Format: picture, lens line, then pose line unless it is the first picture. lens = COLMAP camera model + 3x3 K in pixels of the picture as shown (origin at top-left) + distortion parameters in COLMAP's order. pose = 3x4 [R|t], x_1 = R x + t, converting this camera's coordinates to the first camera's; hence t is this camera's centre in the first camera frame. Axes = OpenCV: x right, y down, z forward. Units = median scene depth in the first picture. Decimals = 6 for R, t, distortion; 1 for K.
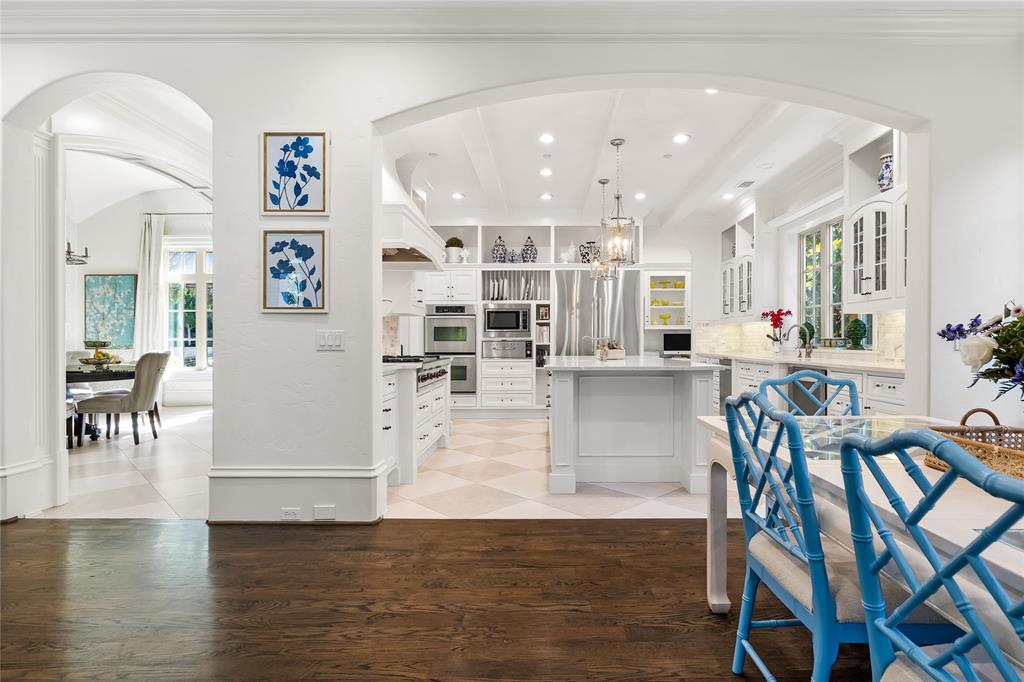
lens RADIAL K [[500.9, 0, 517.4], [0, 500.9, 342.7], [0, 0, 1]] dist [0.005265, 0.000451]
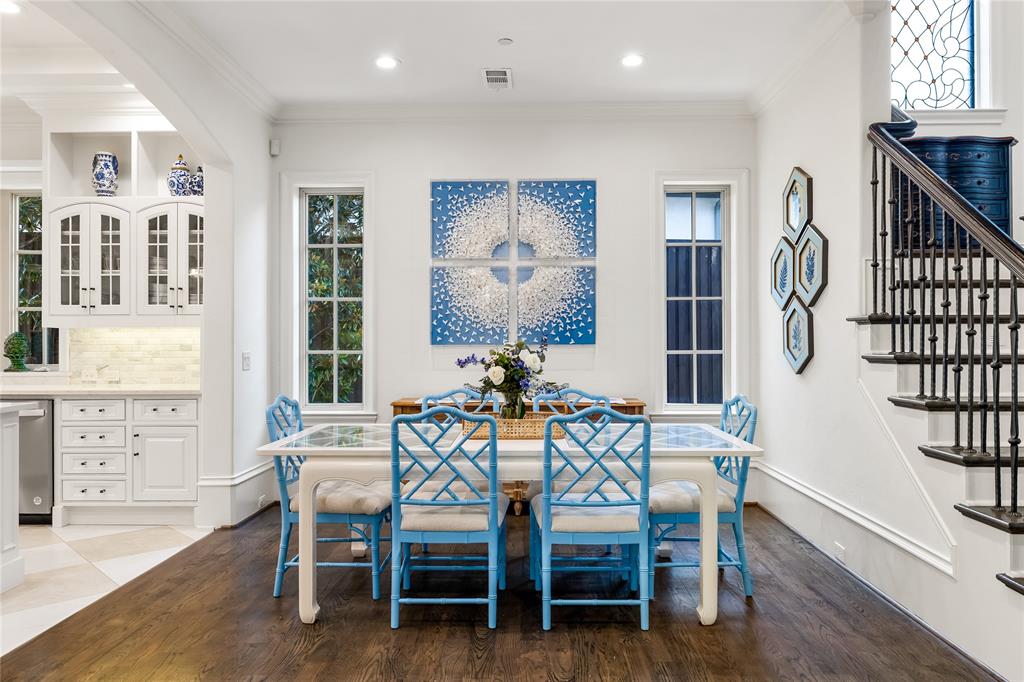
lens RADIAL K [[753.3, 0, 513.7], [0, 753.3, 337.6], [0, 0, 1]] dist [-0.007125, -0.002785]
pose [[0.011123, 0.006164, 0.999919, -0.583098], [0.009957, 0.999931, -0.006275, -0.028799], [-0.999889, 0.010026, 0.011061, 0.259851]]
